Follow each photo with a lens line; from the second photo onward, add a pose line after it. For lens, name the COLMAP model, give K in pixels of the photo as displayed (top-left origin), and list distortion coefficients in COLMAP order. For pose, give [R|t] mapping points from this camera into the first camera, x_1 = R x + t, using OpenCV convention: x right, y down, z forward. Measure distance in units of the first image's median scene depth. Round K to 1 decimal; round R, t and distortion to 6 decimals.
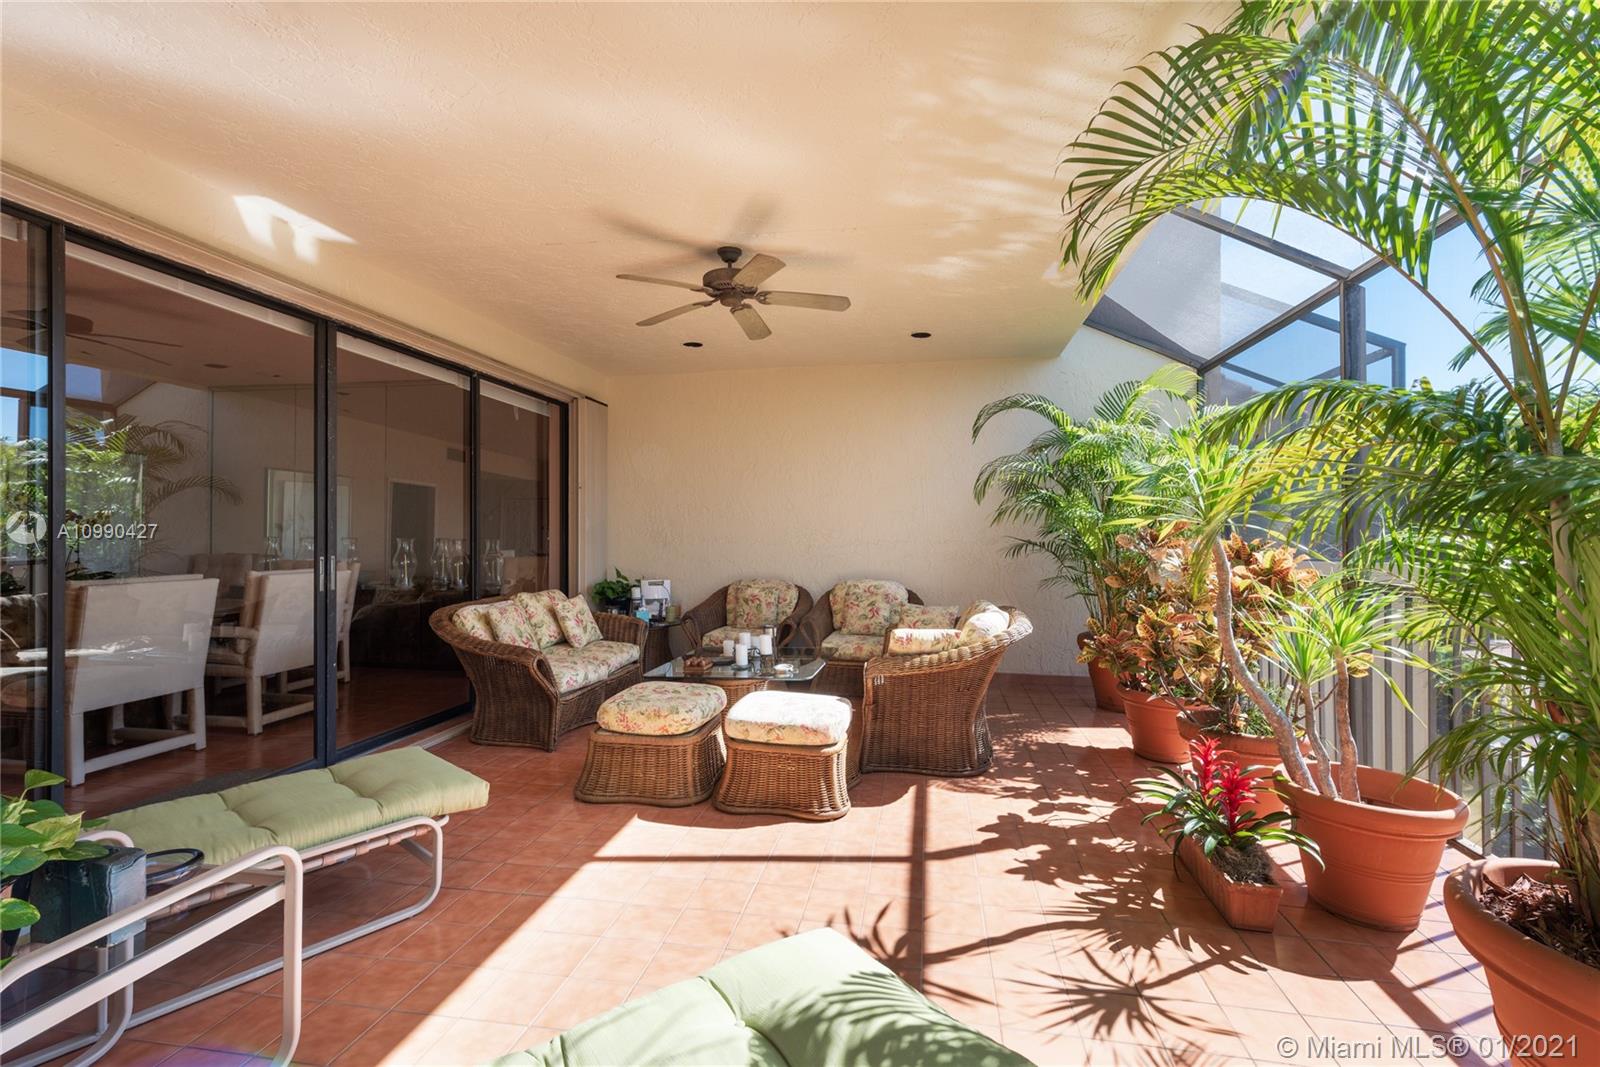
lens RADIAL K [[691.0, 0, 800.2], [0, 691.0, 530.9], [0, 0, 1]] dist [0.010065, -0.000652]
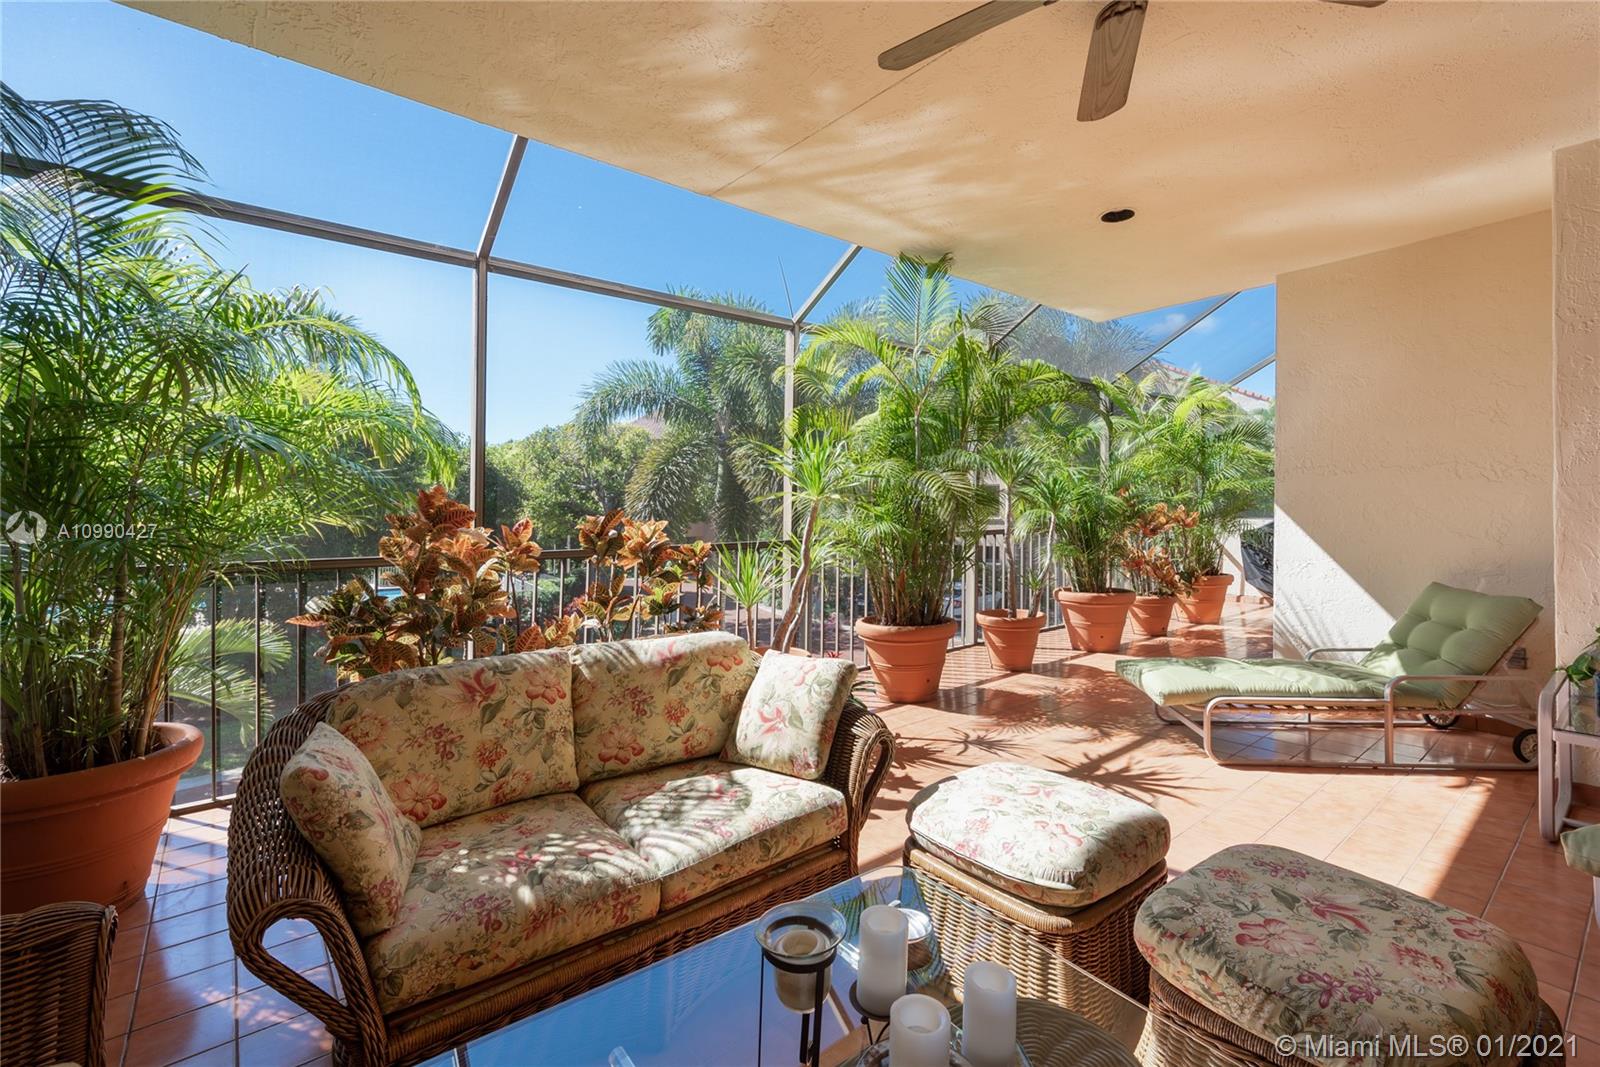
lens RADIAL K [[691.0, 0, 837.1], [0, 691.0, 462.5], [0, 0, 1]] dist [0.010065, -0.000652]
pose [[-0.776614, 0.041375, 0.628617, -0.399423], [0.003569, 0.998114, -0.061286, 0.024244], [-0.629967, -0.045352, -0.775297, 2.393104]]
